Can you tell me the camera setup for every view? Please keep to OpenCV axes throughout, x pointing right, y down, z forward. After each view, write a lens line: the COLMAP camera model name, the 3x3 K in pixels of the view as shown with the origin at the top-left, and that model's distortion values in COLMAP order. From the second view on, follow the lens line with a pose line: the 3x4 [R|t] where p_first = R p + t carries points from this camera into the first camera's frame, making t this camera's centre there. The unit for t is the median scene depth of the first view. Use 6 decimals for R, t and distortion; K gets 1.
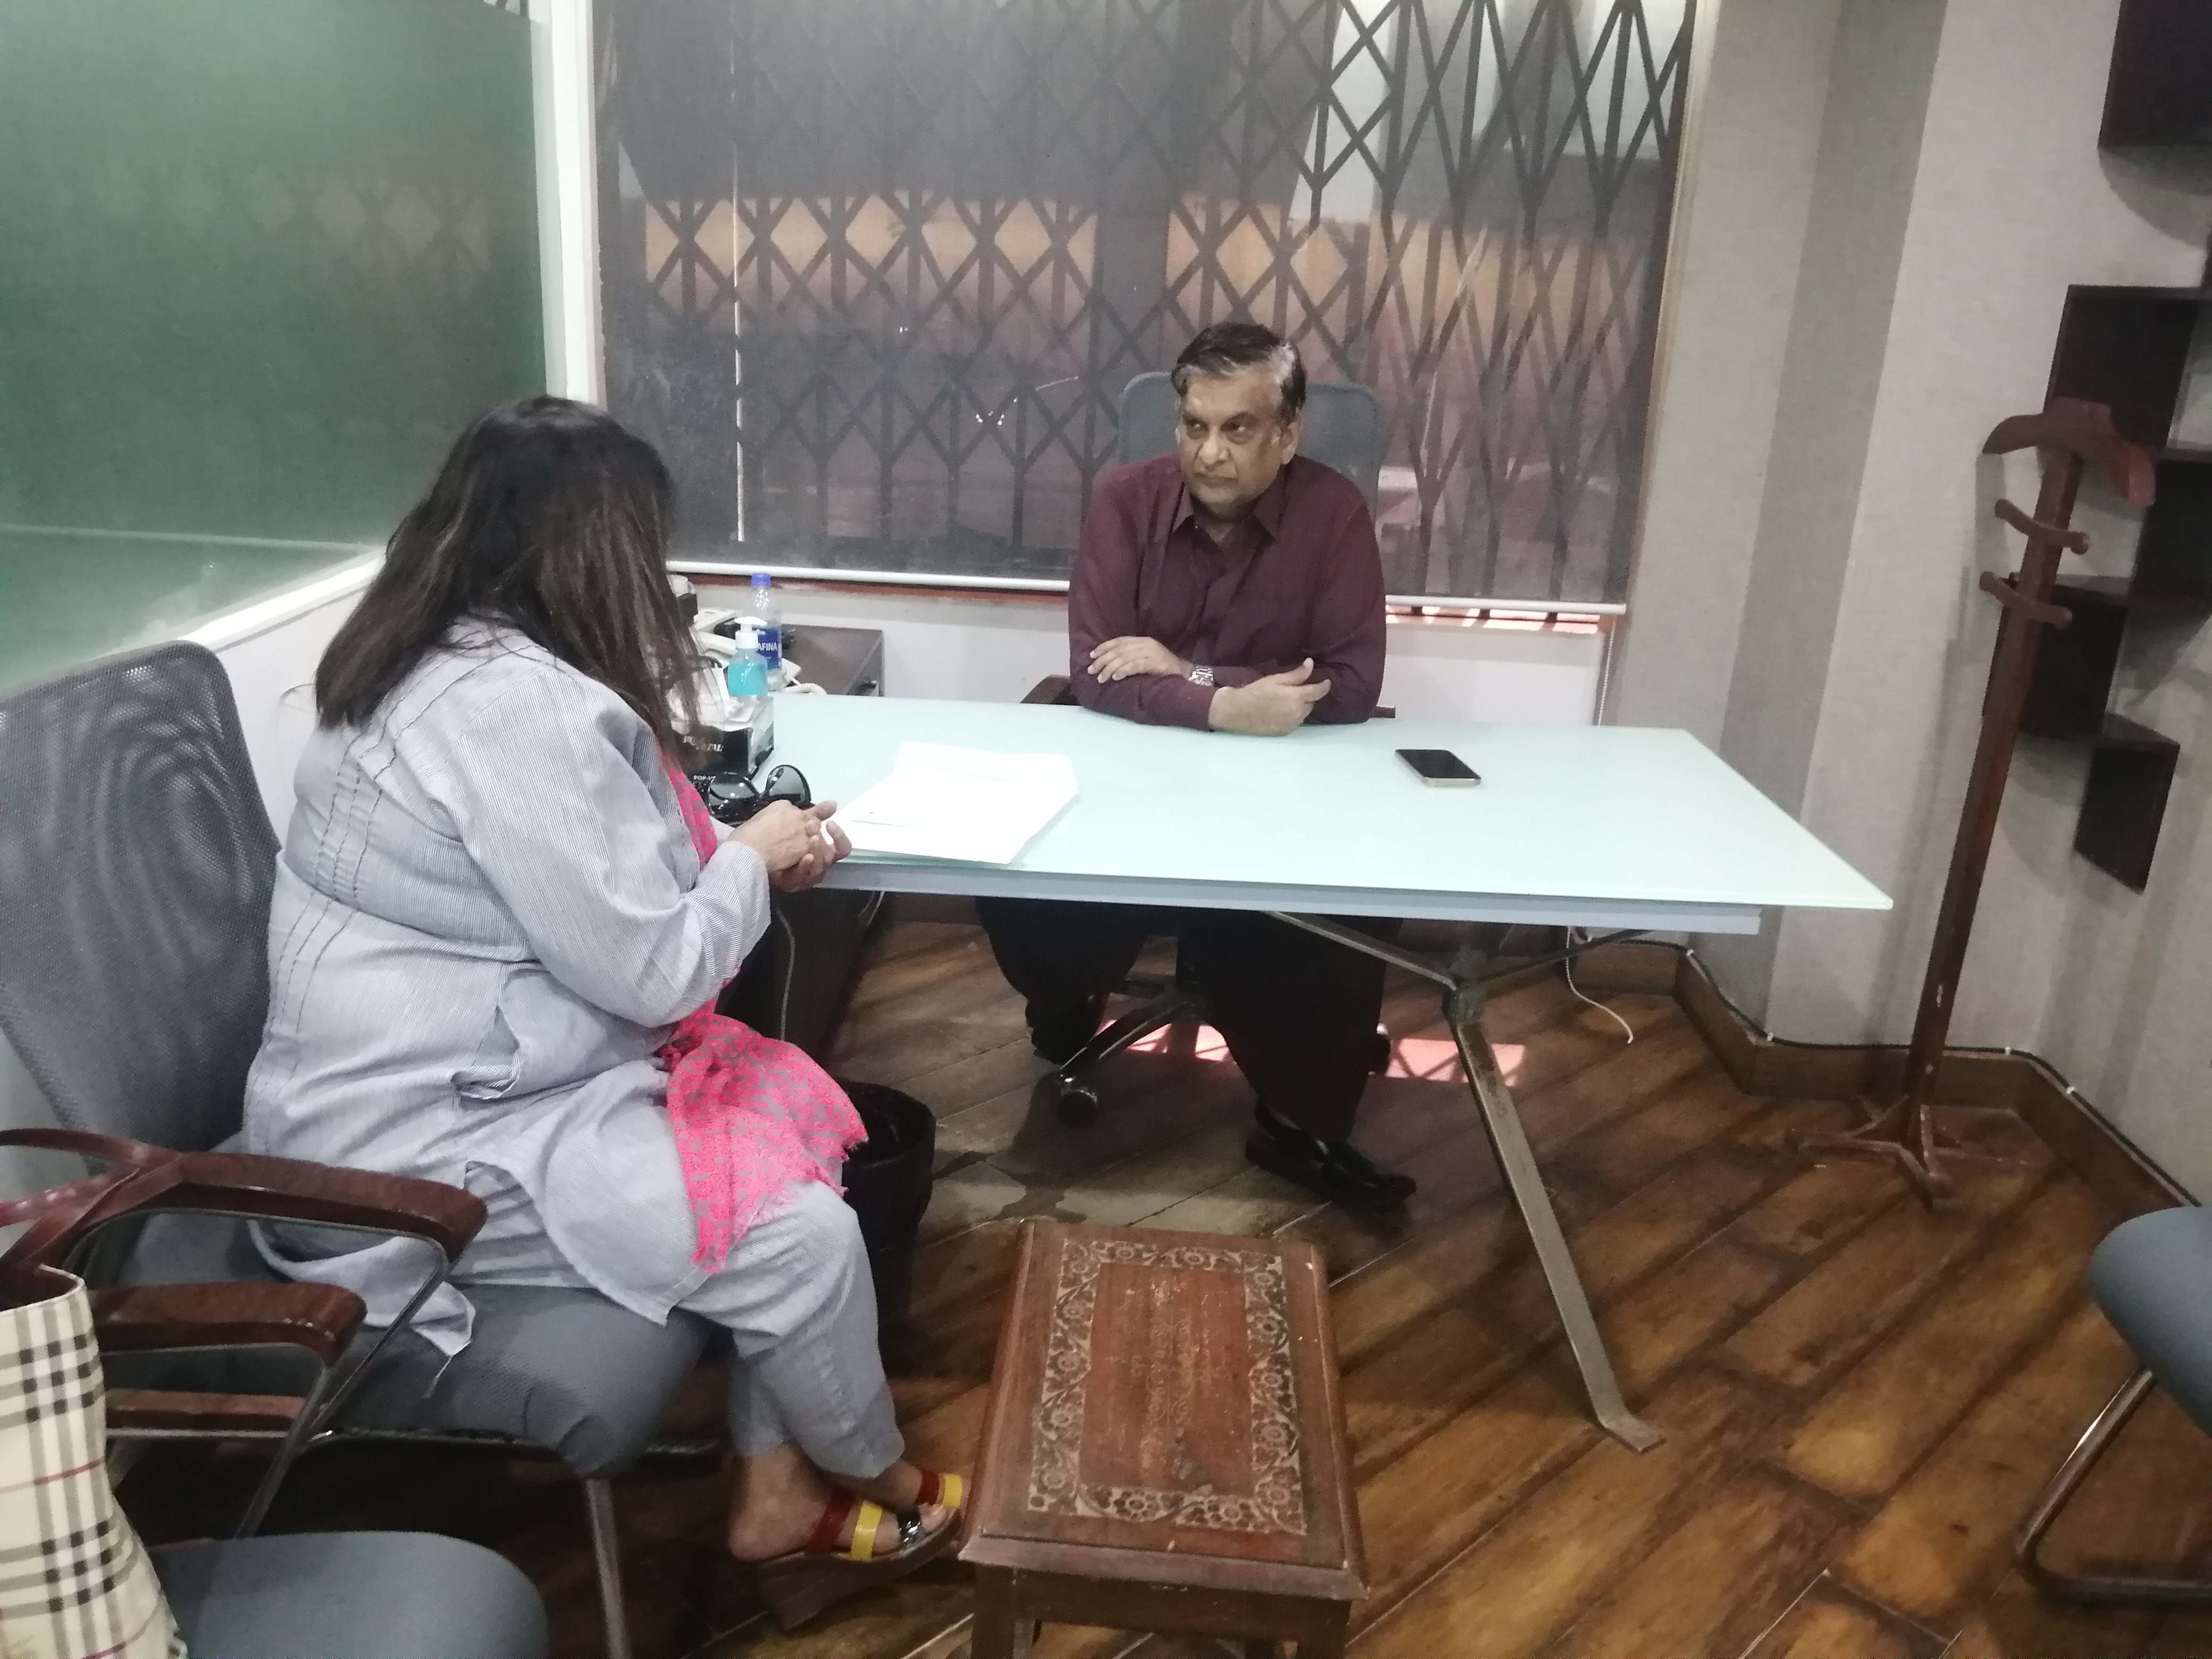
lens RADIAL K [[1755.5, 0, 1117.6], [0, 1755.5, 813.2], [0, 0, 1]] dist [0.024852, -0.051625]
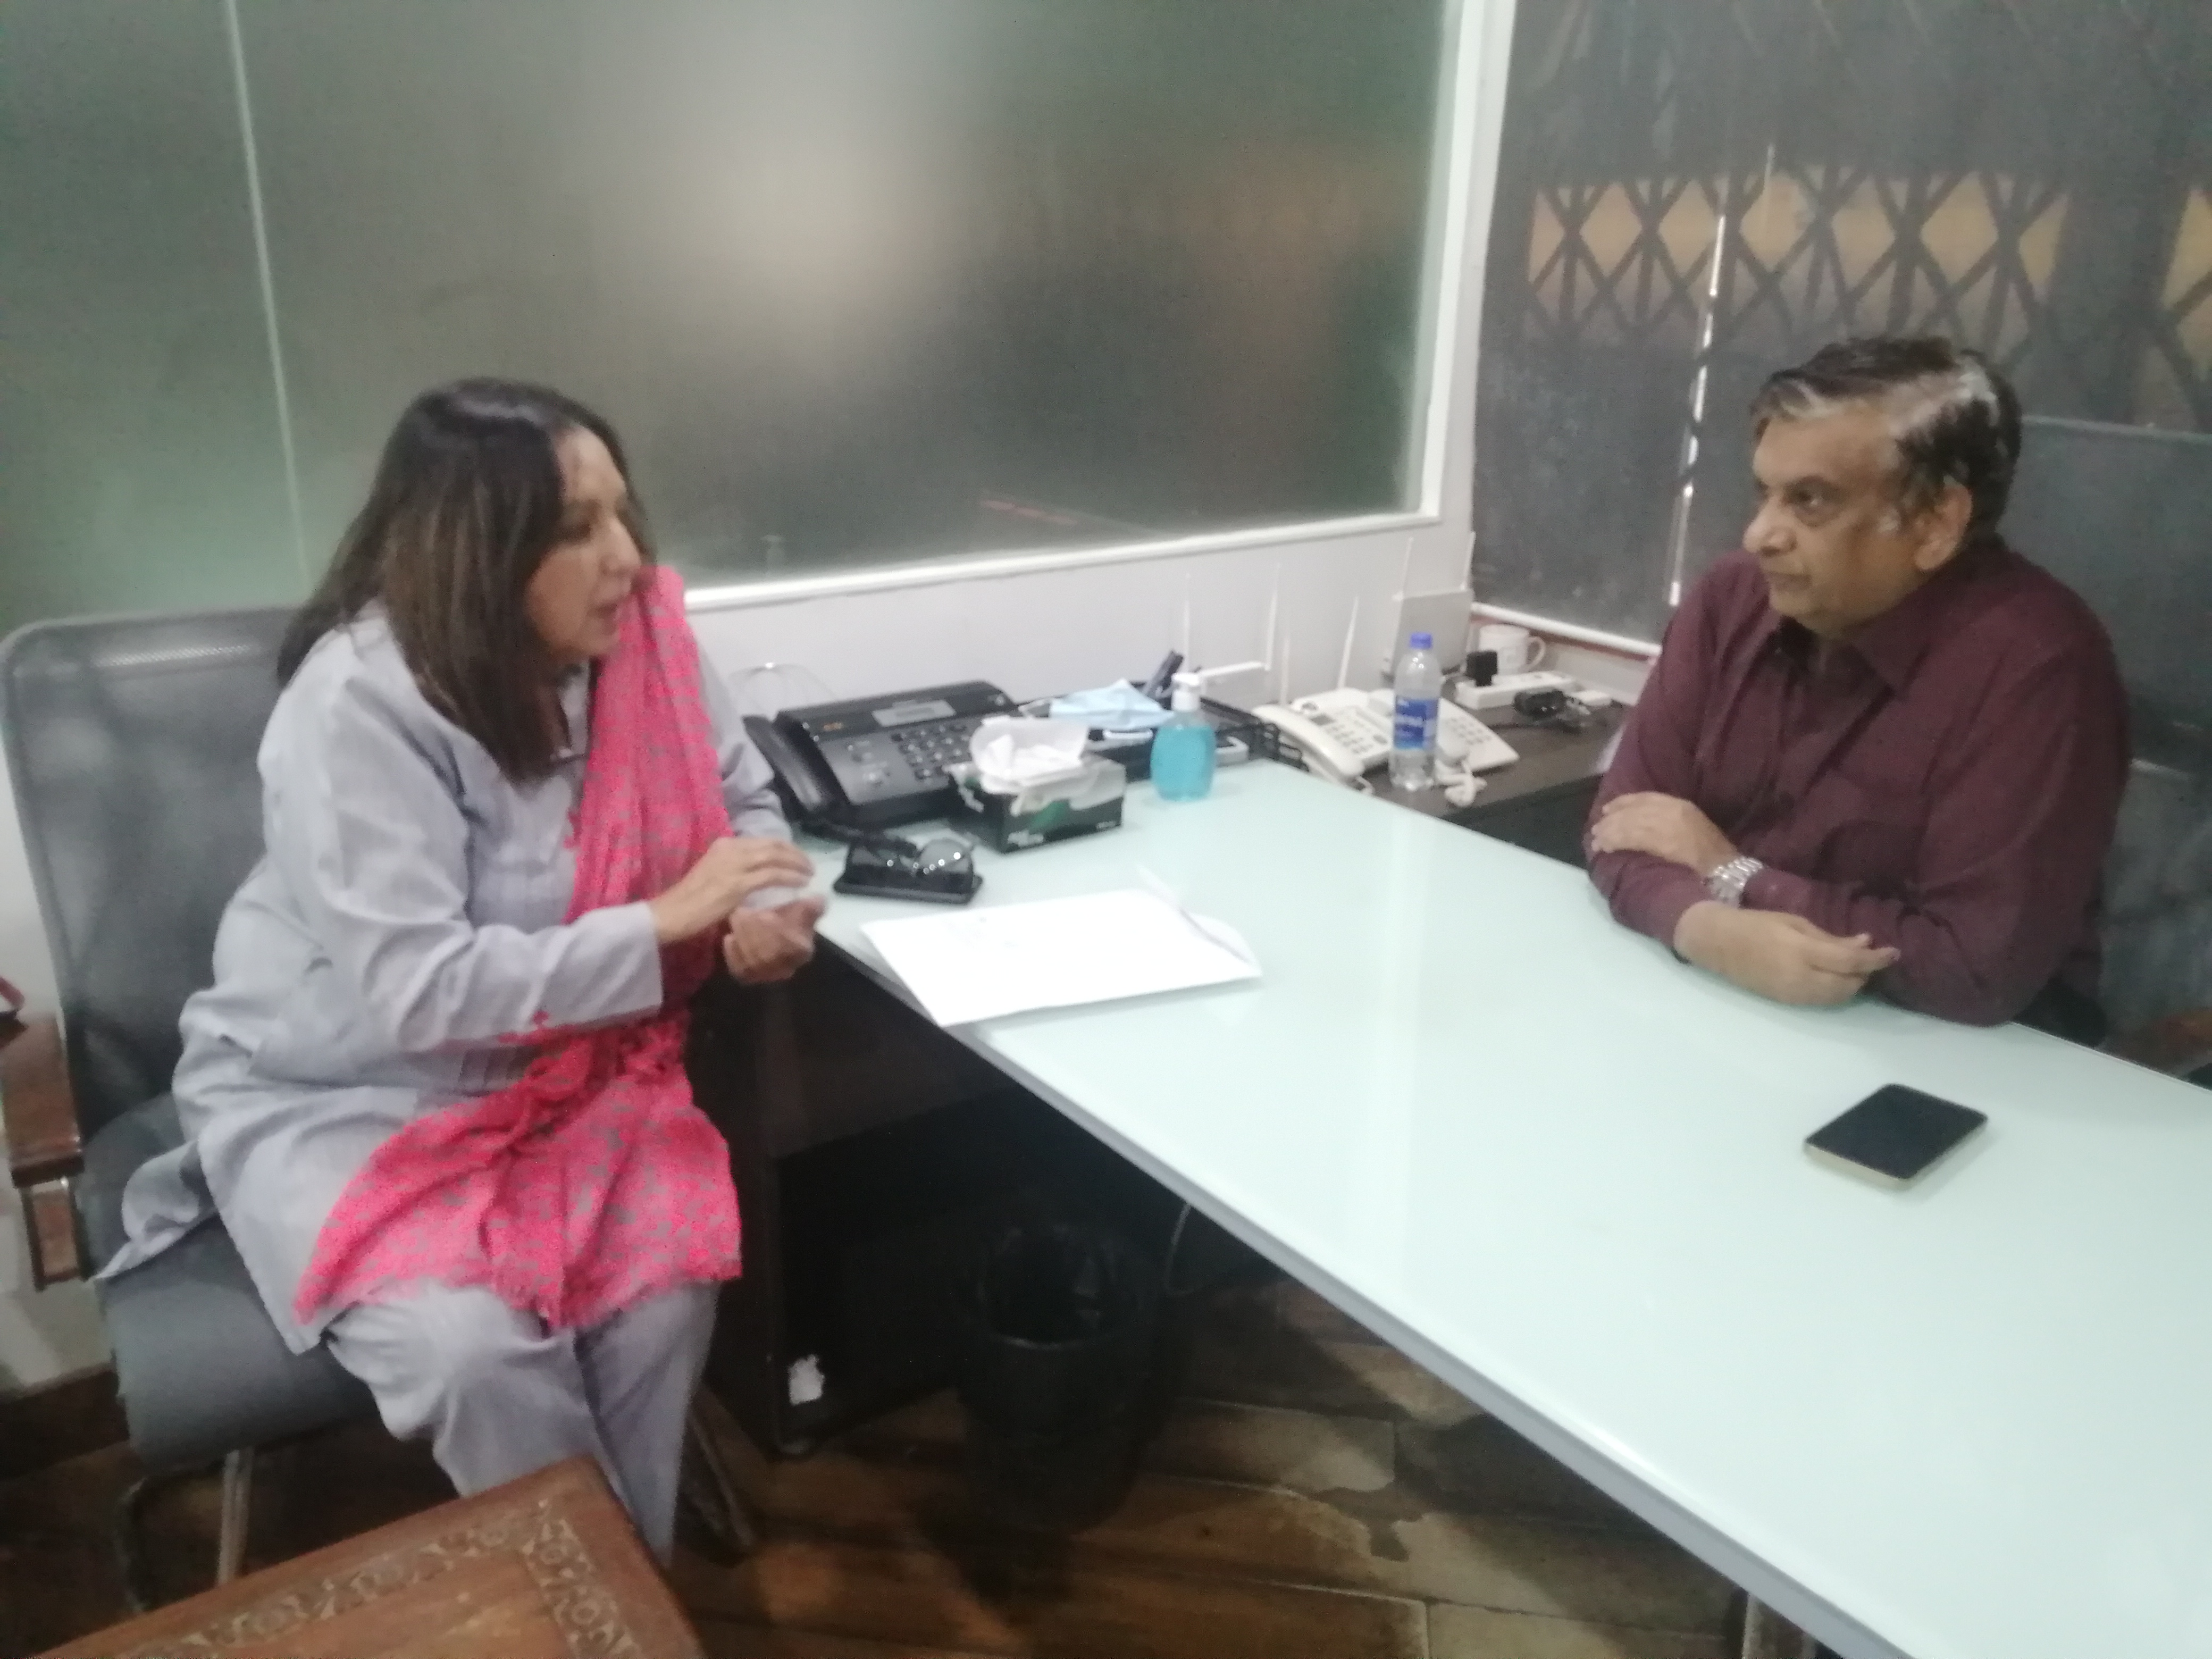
lens RADIAL K [[1755.5, 0, 1112.5], [0, 1755.5, 847.0], [0, 0, 1]] dist [0.024852, -0.051625]
pose [[0.643452, 0.243349, -0.725776, 0.366813], [-0.253277, 0.962403, 0.098140, -0.094707], [0.722371, 0.120674, 0.680894, 0.391866]]
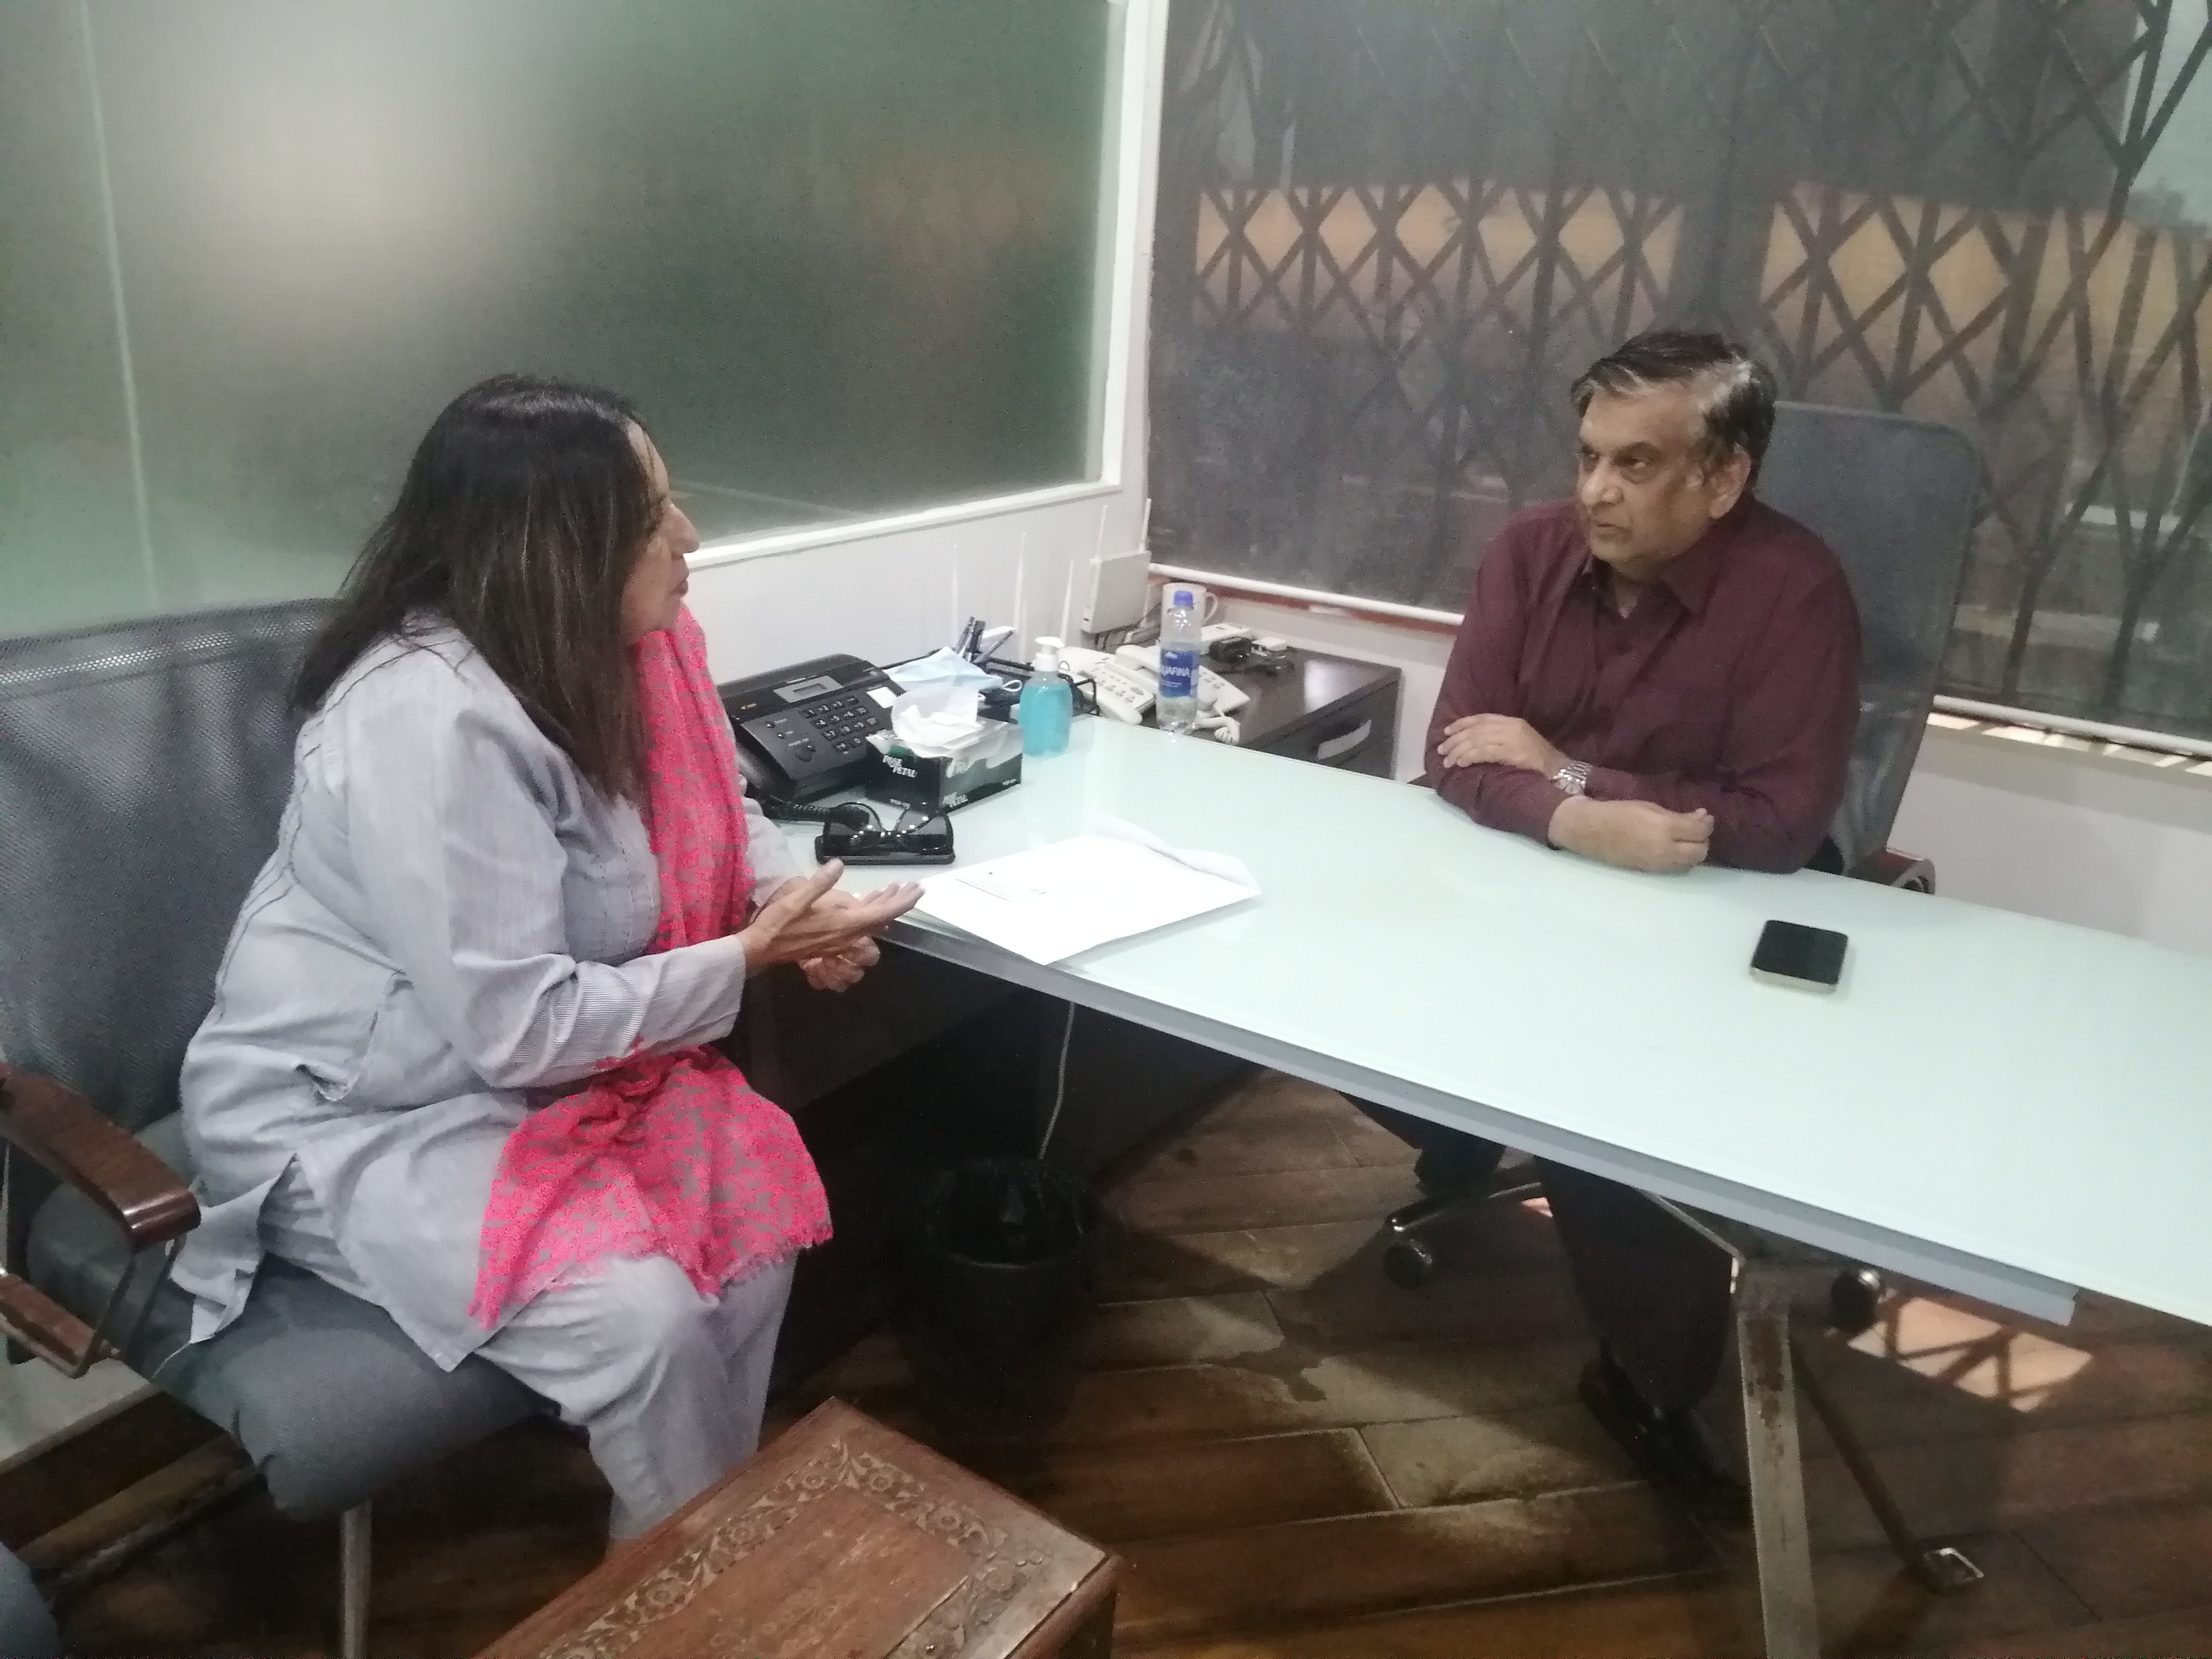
lens RADIAL K [[1755.5, 0, 1119.7], [0, 1755.5, 843.2], [0, 0, 1]] dist [0.024852, -0.051625]
pose [[0.865800, 0.181716, -0.466230, 0.243591], [-0.185152, 0.981940, 0.038885, -0.042486], [0.464876, 0.052657, 0.883809, 0.213125]]
